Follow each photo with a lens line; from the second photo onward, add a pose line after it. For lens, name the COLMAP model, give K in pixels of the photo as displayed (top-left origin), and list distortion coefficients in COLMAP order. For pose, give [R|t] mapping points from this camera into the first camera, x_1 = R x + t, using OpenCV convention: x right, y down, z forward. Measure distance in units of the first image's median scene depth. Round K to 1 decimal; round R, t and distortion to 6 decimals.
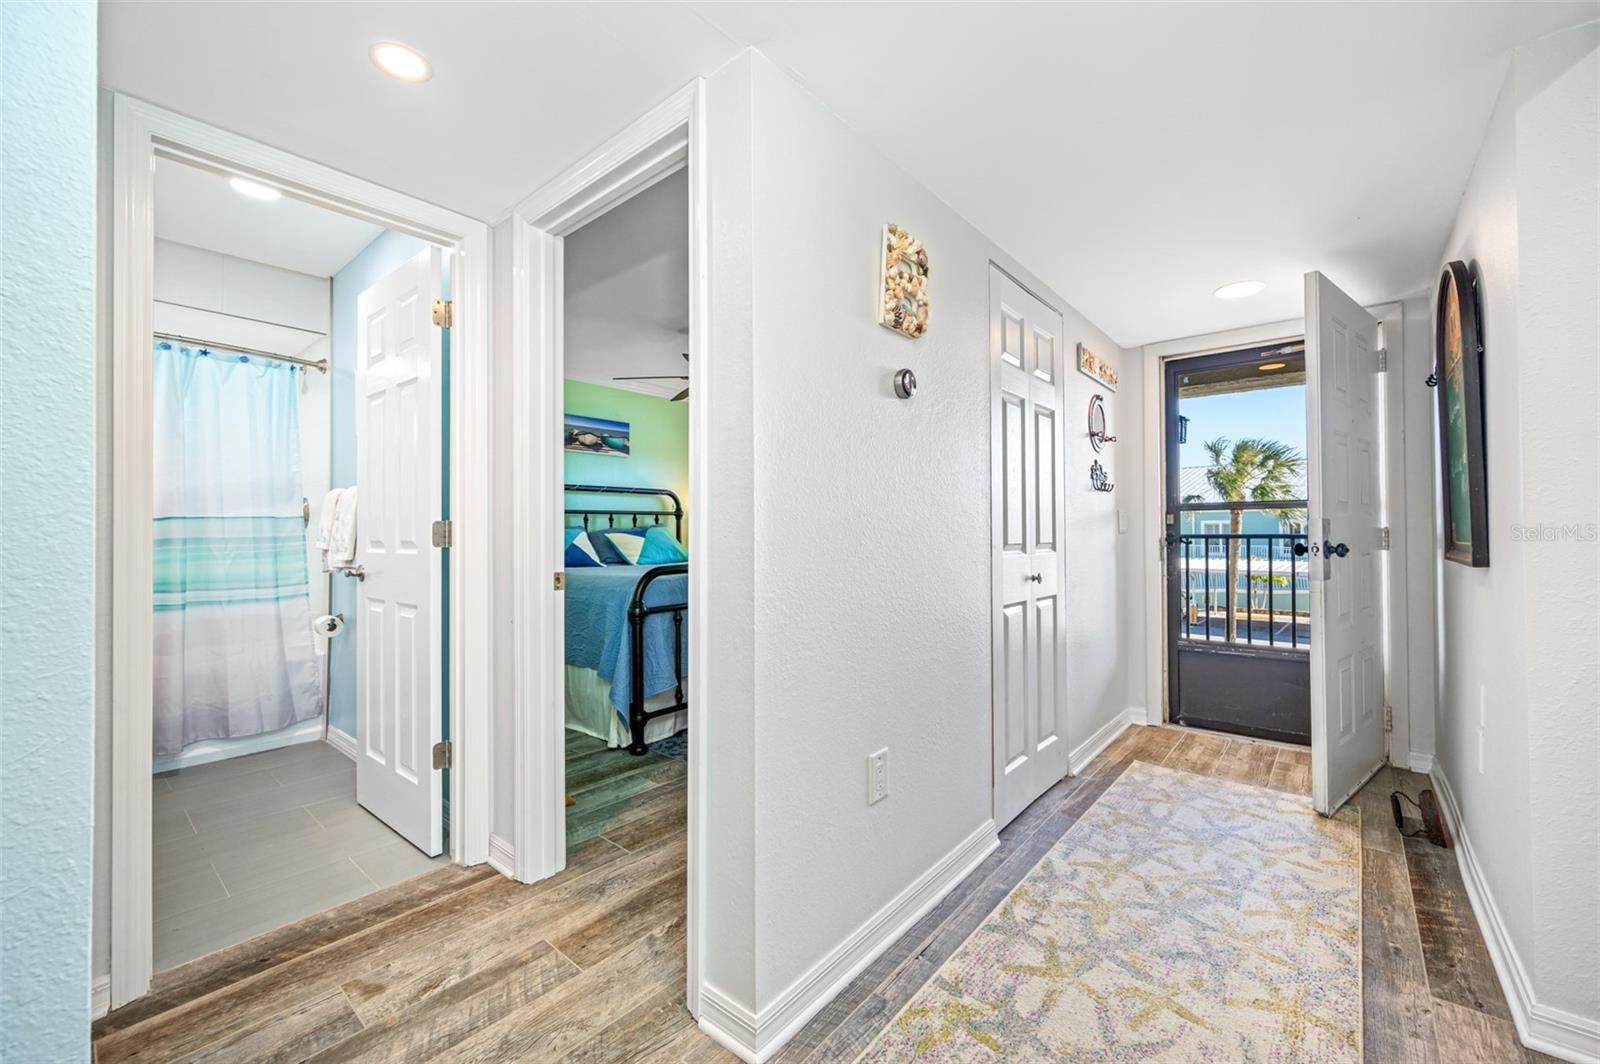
lens RADIAL K [[647.3, 0, 805.1], [0, 647.3, 533.1], [0, 0, 1]] dist [-0.001033, -0.000182]
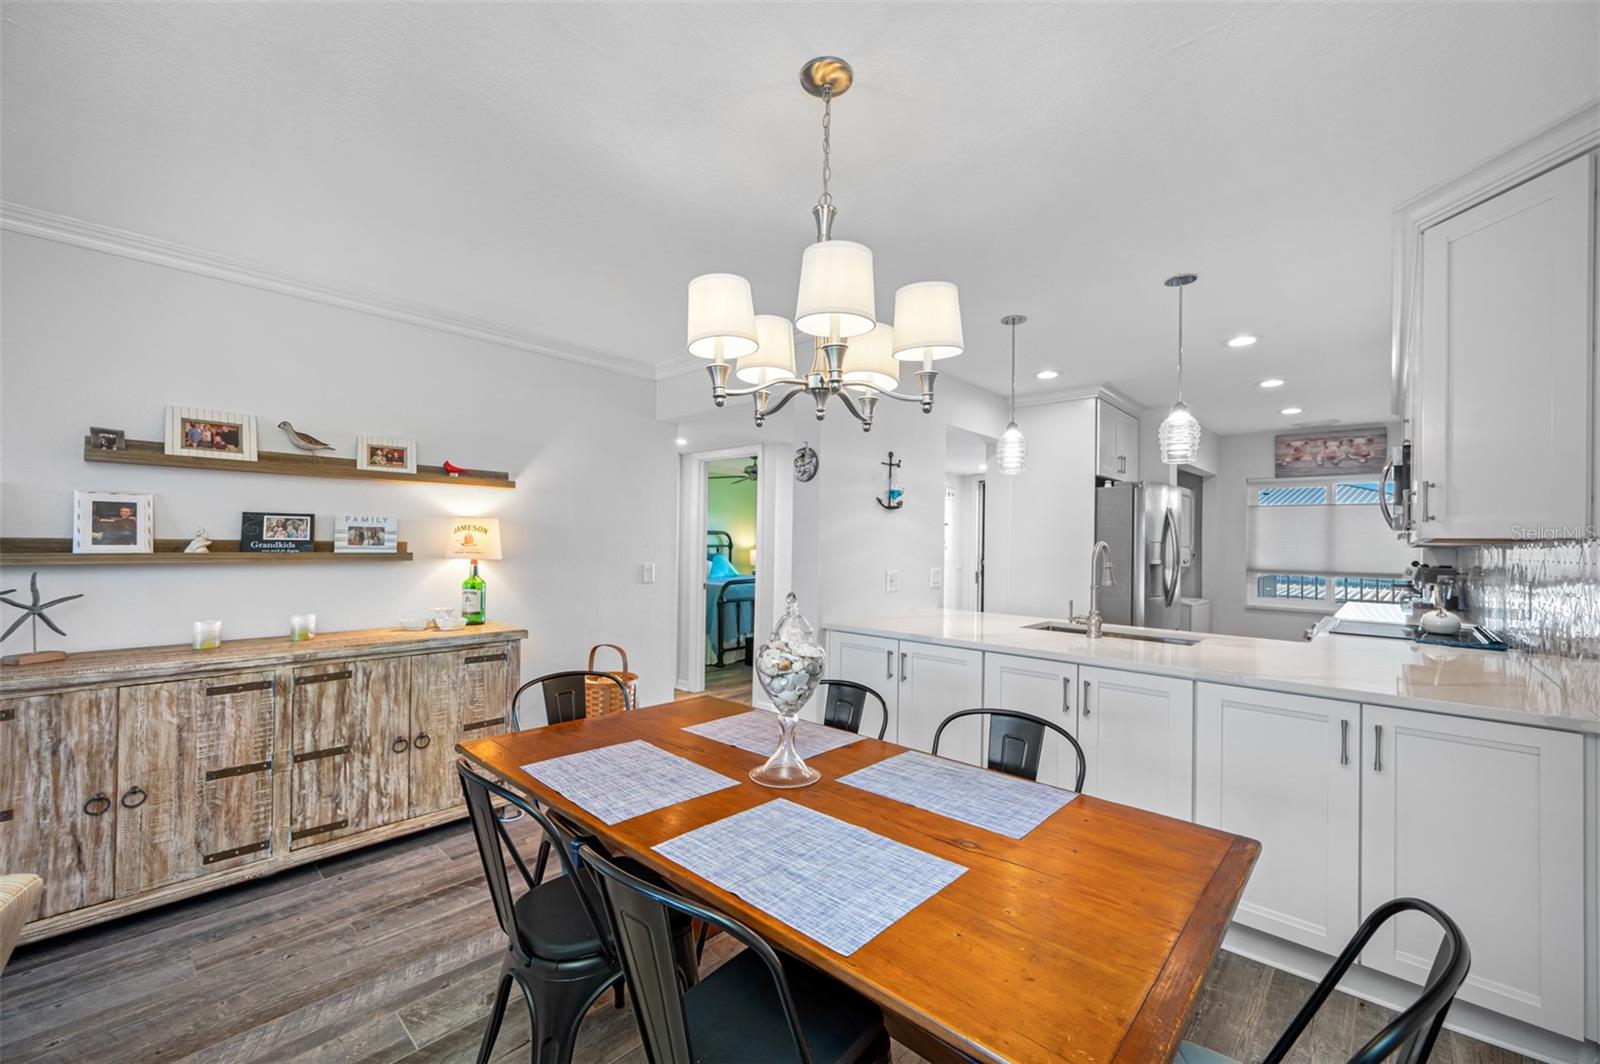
lens RADIAL K [[639.0, 0, 803.3], [0, 639.0, 540.3], [0, 0, 1]] dist [0.000606, -0.000304]
pose [[0.999127, 0.009541, -0.040674, 0.059831], [-0.009772, 0.999937, -0.005496, -0.042698], [0.040619, 0.005888, 0.999157, -0.683617]]
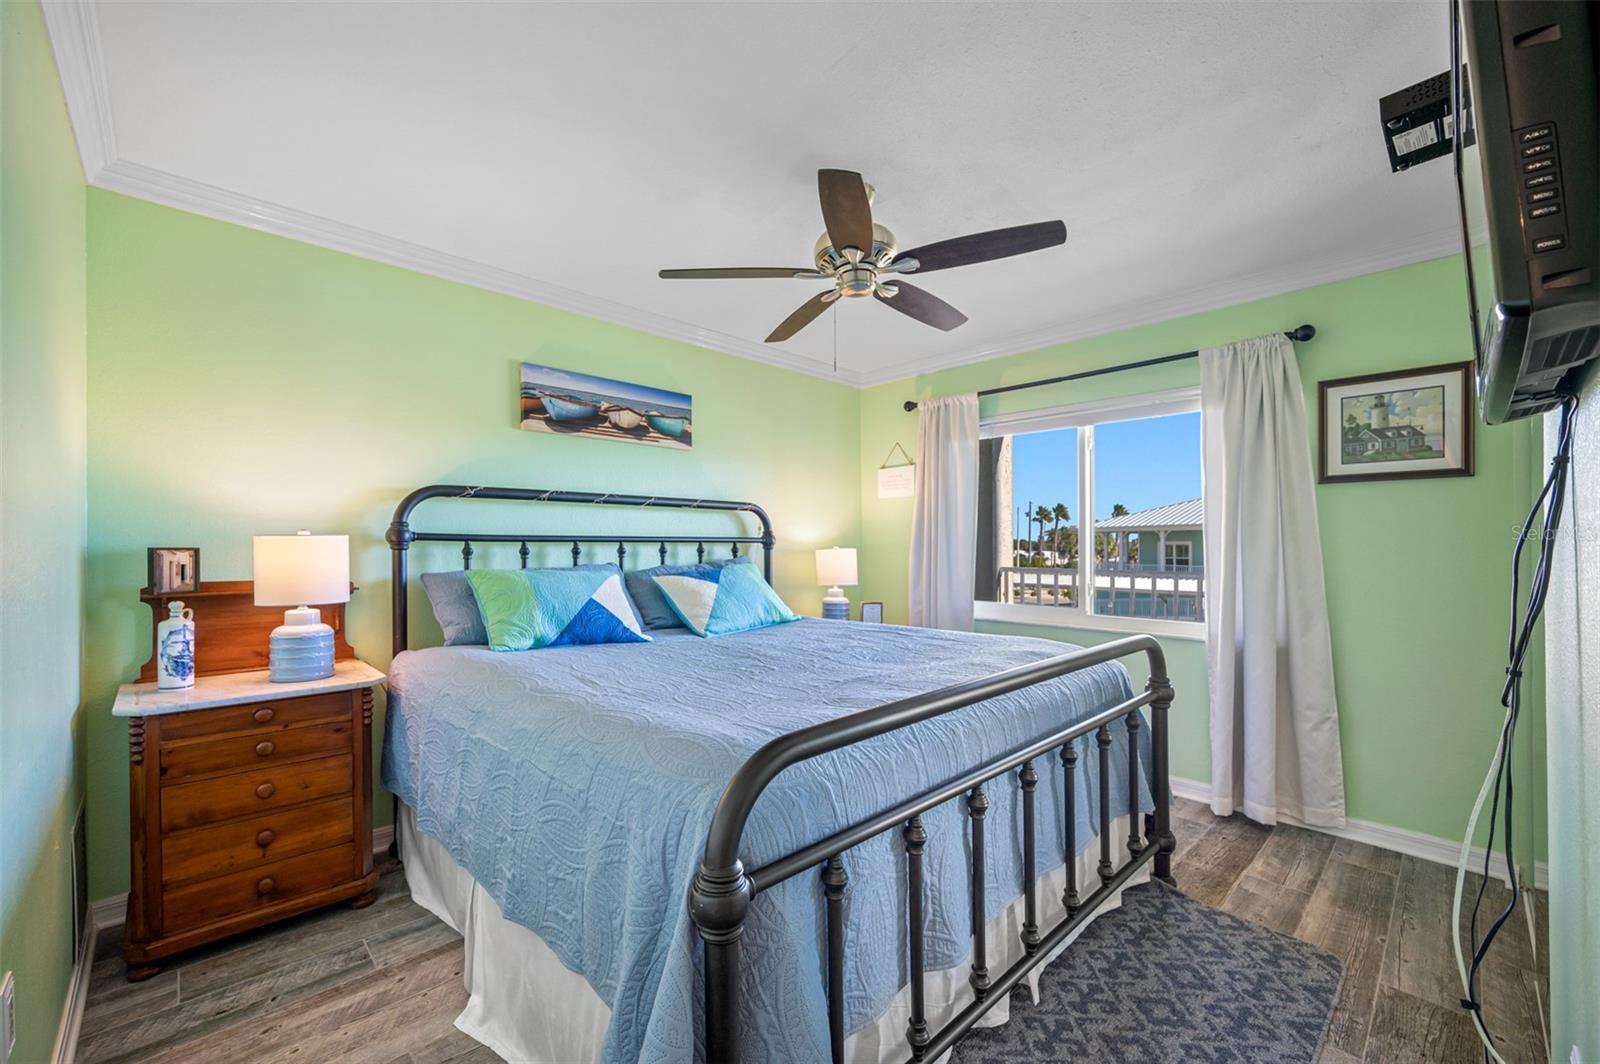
lens RADIAL K [[639.0, 0, 803.3], [0, 639.0, 540.3], [0, 0, 1]] dist [0.000606, -0.000304]
pose [[0.995992, -0.004303, -0.089342, -0.119800], [0.002429, 0.999775, -0.021080, -0.019351], [0.089413, 0.020778, 0.995778, 0.434404]]
